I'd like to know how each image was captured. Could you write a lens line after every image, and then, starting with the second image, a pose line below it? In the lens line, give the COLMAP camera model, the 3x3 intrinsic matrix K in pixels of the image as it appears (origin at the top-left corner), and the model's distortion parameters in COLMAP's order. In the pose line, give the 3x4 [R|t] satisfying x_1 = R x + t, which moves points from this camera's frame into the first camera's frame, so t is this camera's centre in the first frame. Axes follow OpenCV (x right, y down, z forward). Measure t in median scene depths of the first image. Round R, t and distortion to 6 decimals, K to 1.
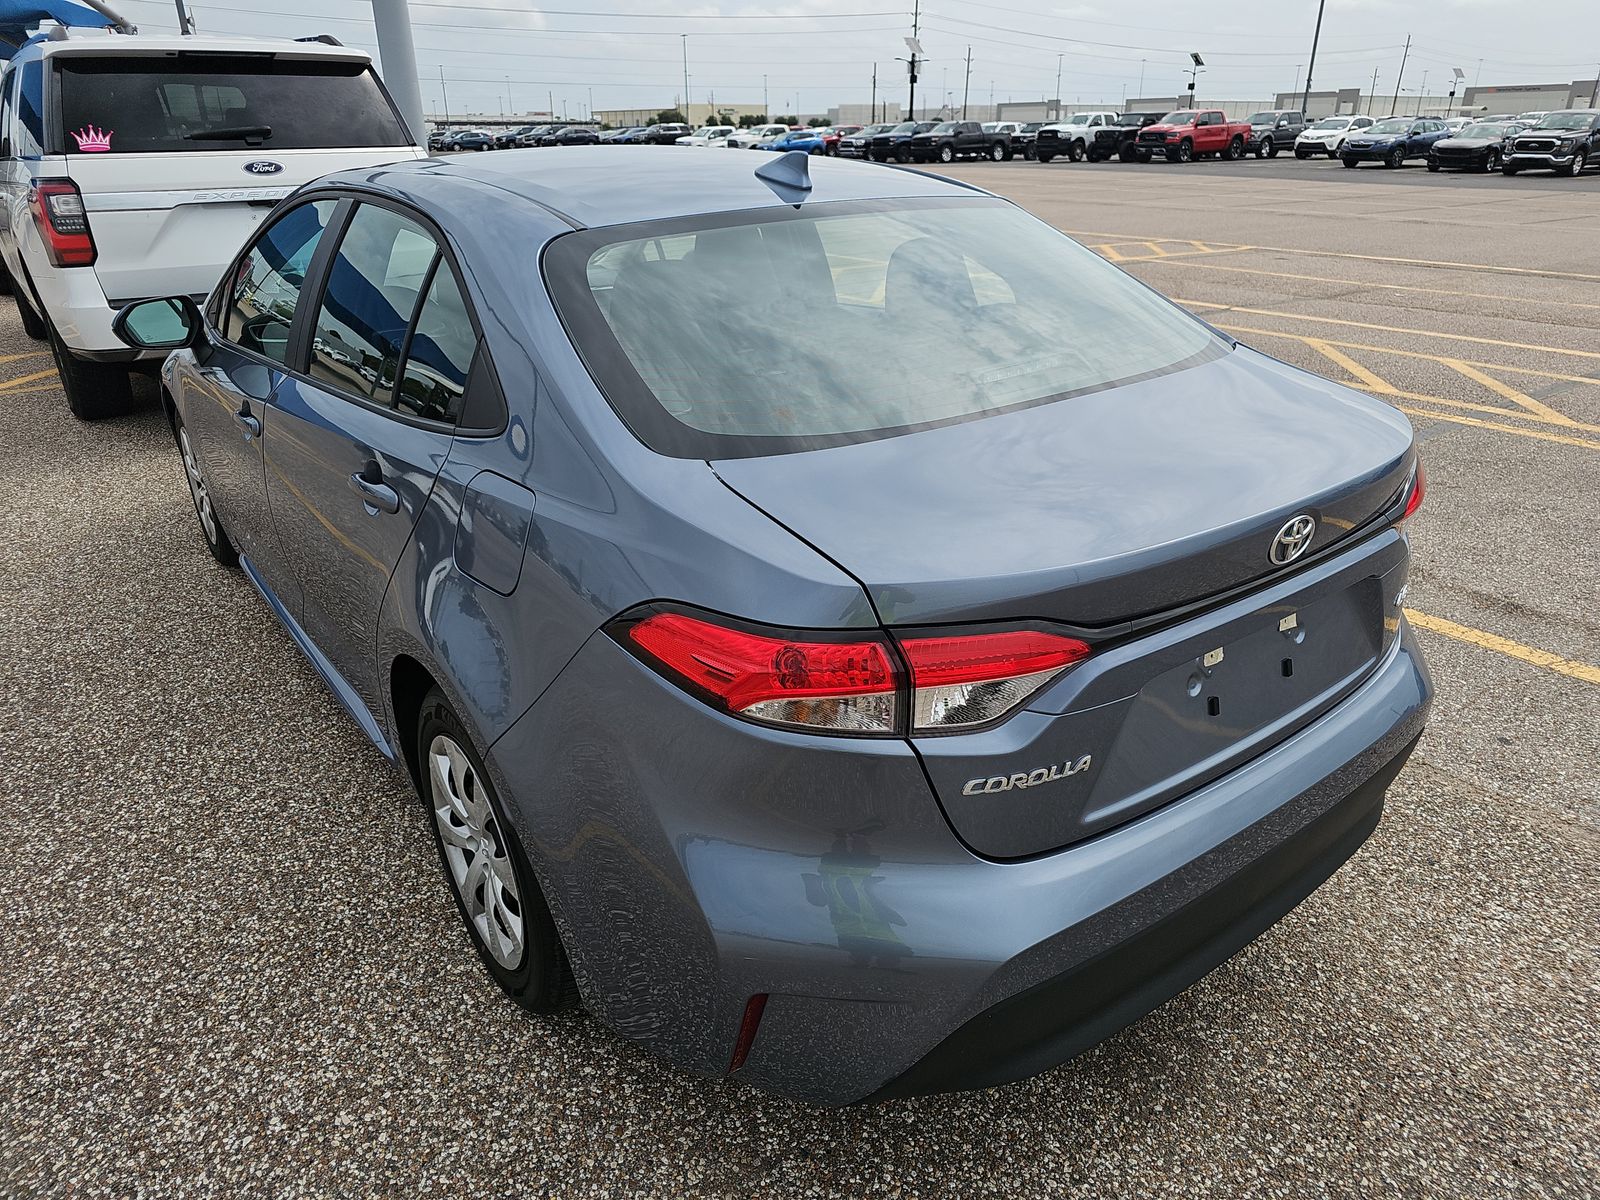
lens RADIAL K [[1064.0, 0, 793.1], [0, 1064.0, 574.9], [0, 0, 1]] dist [0.021323, -0.018879]
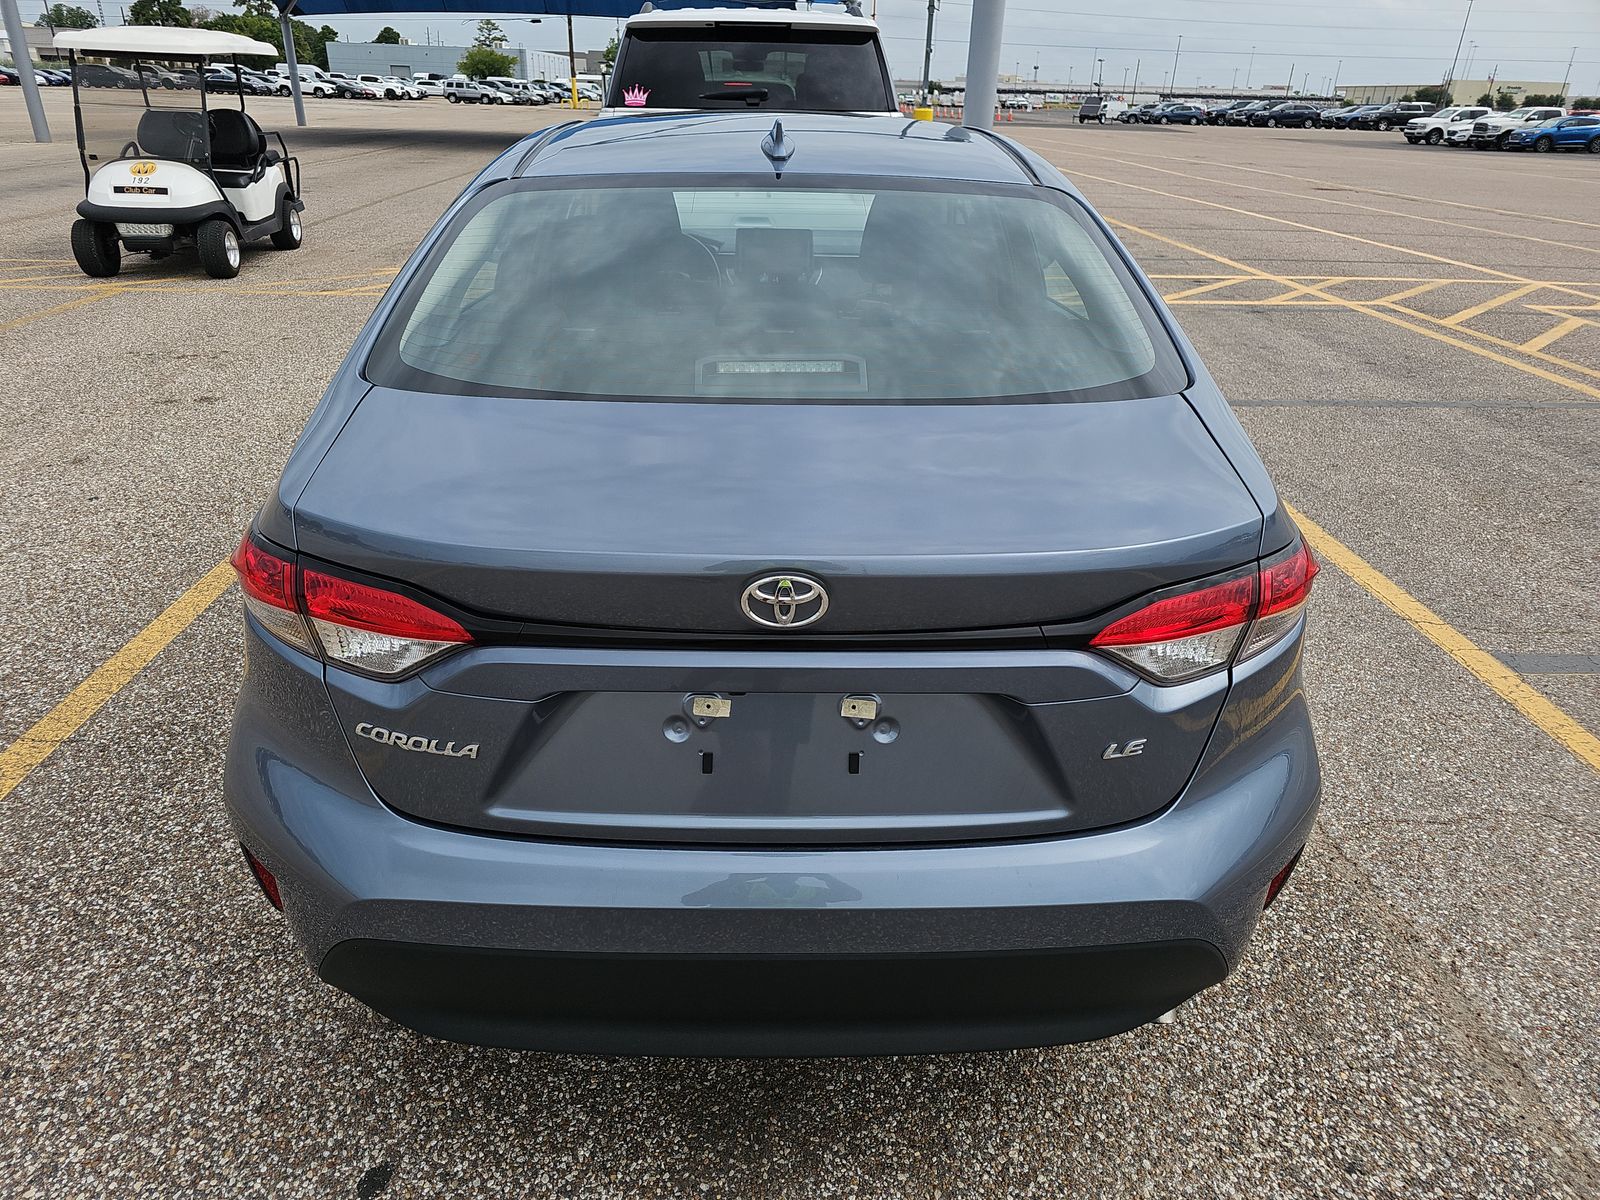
lens RADIAL K [[1053.2, 0, 777.0], [0, 1053.2, 582.0], [0, 0, 1]] dist [0.019190, -0.012580]
pose [[0.809737, 0.268941, -0.521533, 0.244137], [-0.252492, 0.961988, 0.104050, -0.036226], [0.529692, 0.047430, 0.846863, 0.082358]]
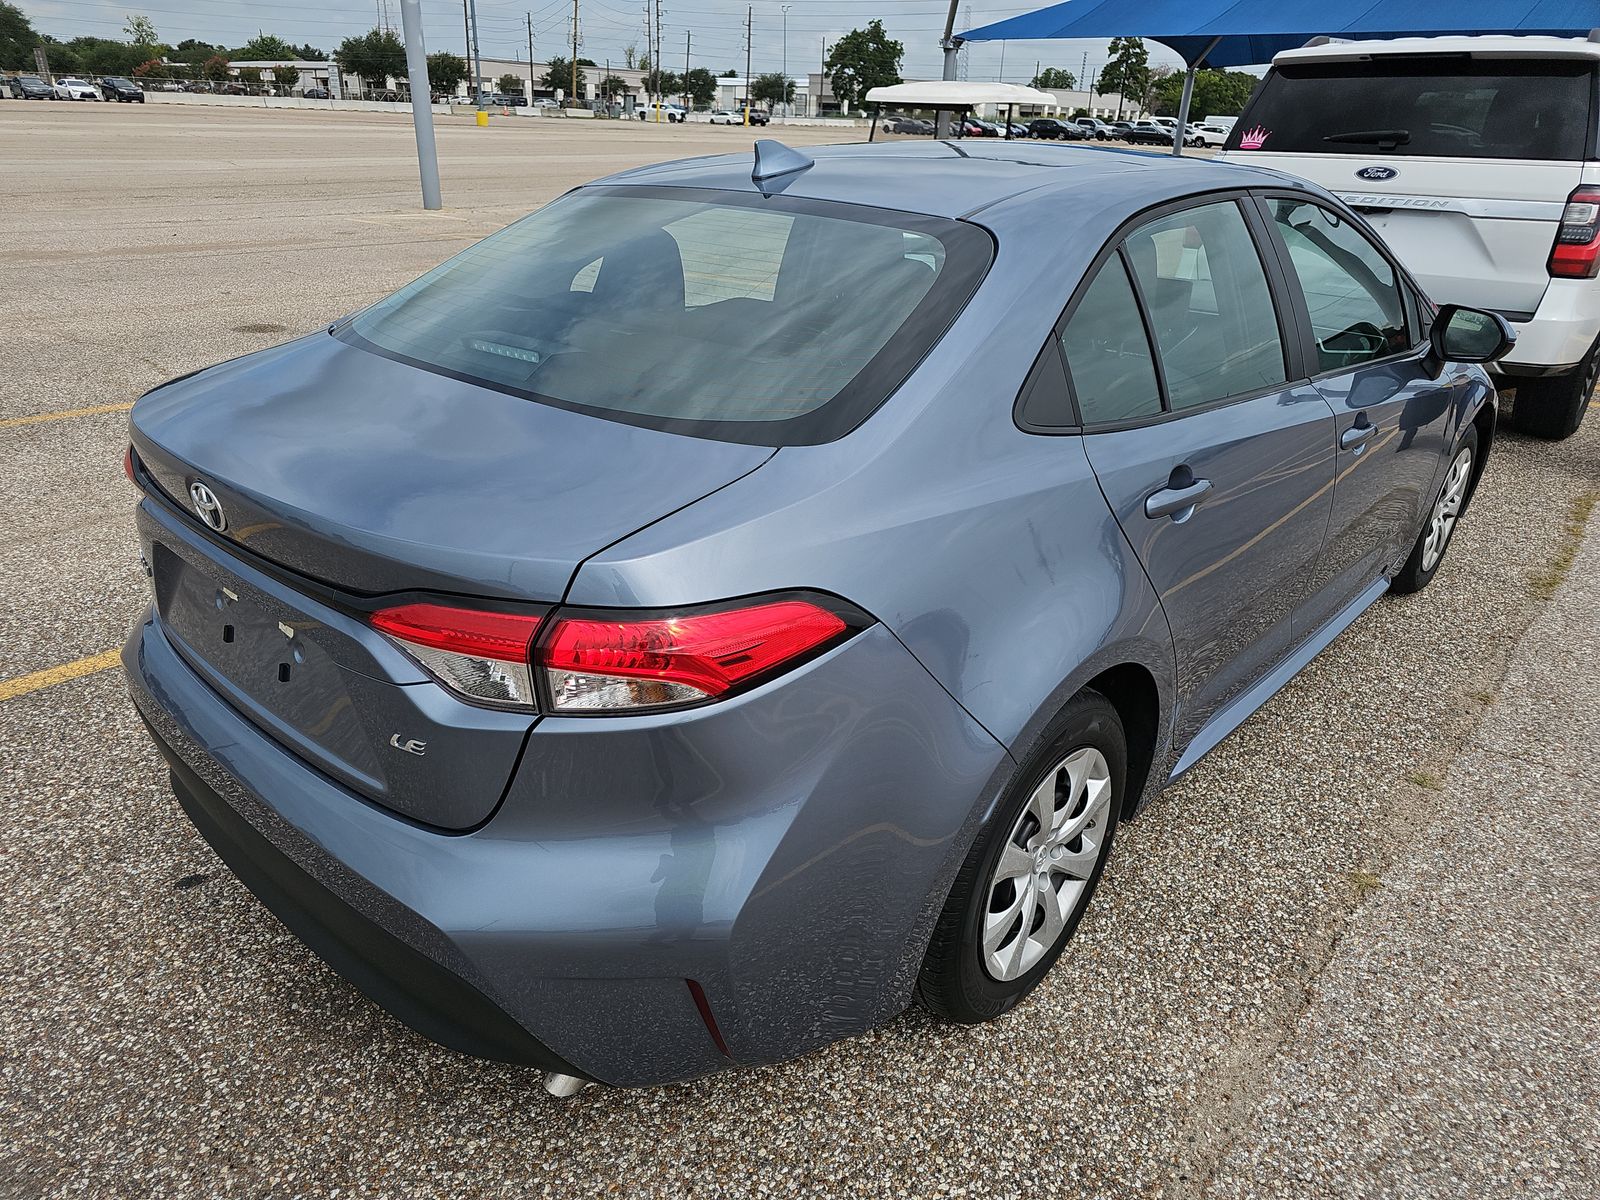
lens RADIAL K [[1053.2, 0, 777.0], [0, 1053.2, 582.0], [0, 0, 1]] dist [0.019190, -0.012580]
pose [[0.205221, 0.404204, -0.891349, 0.401159], [-0.404207, 0.864438, 0.298937, -0.126569], [0.891348, 0.298942, 0.340783, 0.296715]]
